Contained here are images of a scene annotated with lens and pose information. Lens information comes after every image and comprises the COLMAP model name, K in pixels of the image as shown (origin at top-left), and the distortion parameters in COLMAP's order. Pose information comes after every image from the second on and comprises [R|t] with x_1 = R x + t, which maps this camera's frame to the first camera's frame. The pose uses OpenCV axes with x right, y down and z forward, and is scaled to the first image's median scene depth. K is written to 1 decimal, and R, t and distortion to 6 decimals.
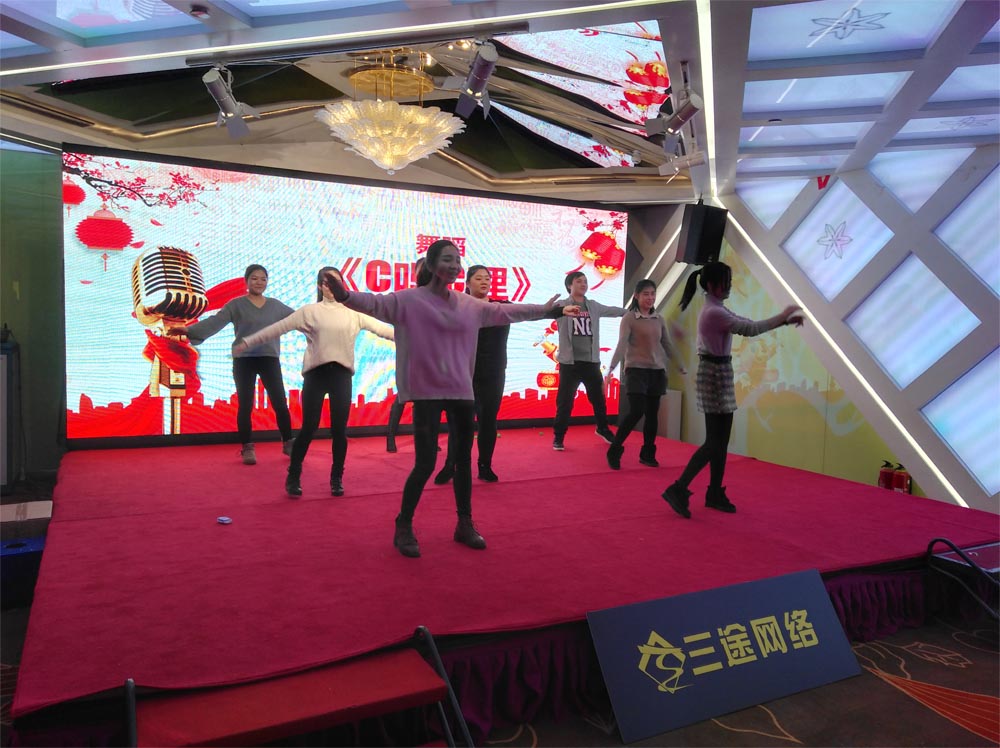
lens RADIAL K [[741.2, 0, 512.2], [0, 741.2, 370.1], [0, 0, 1]] dist [0.010268, 0.007129]
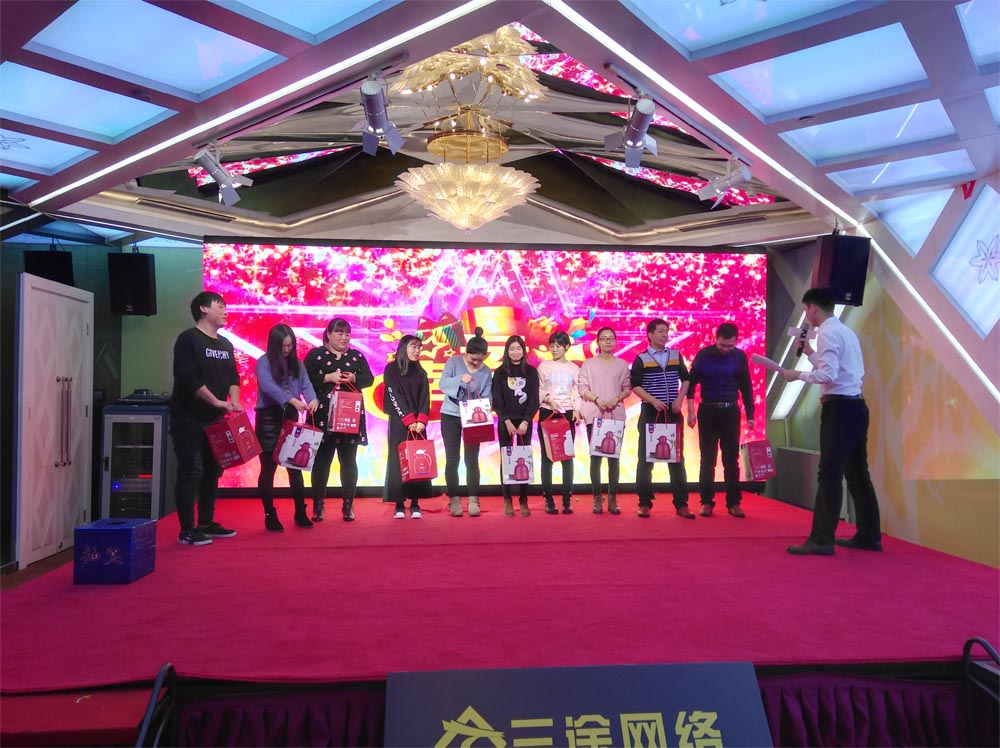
lens RADIAL K [[745.8, 0, 516.4], [0, 745.8, 373.7], [0, 0, 1]] dist [0.022580, -0.010654]
pose [[0.934115, -0.035089, -0.355243, 0.423368], [-0.000519, 0.995022, -0.099649, 0.046190], [0.356972, 0.093269, 0.929447, 0.150458]]
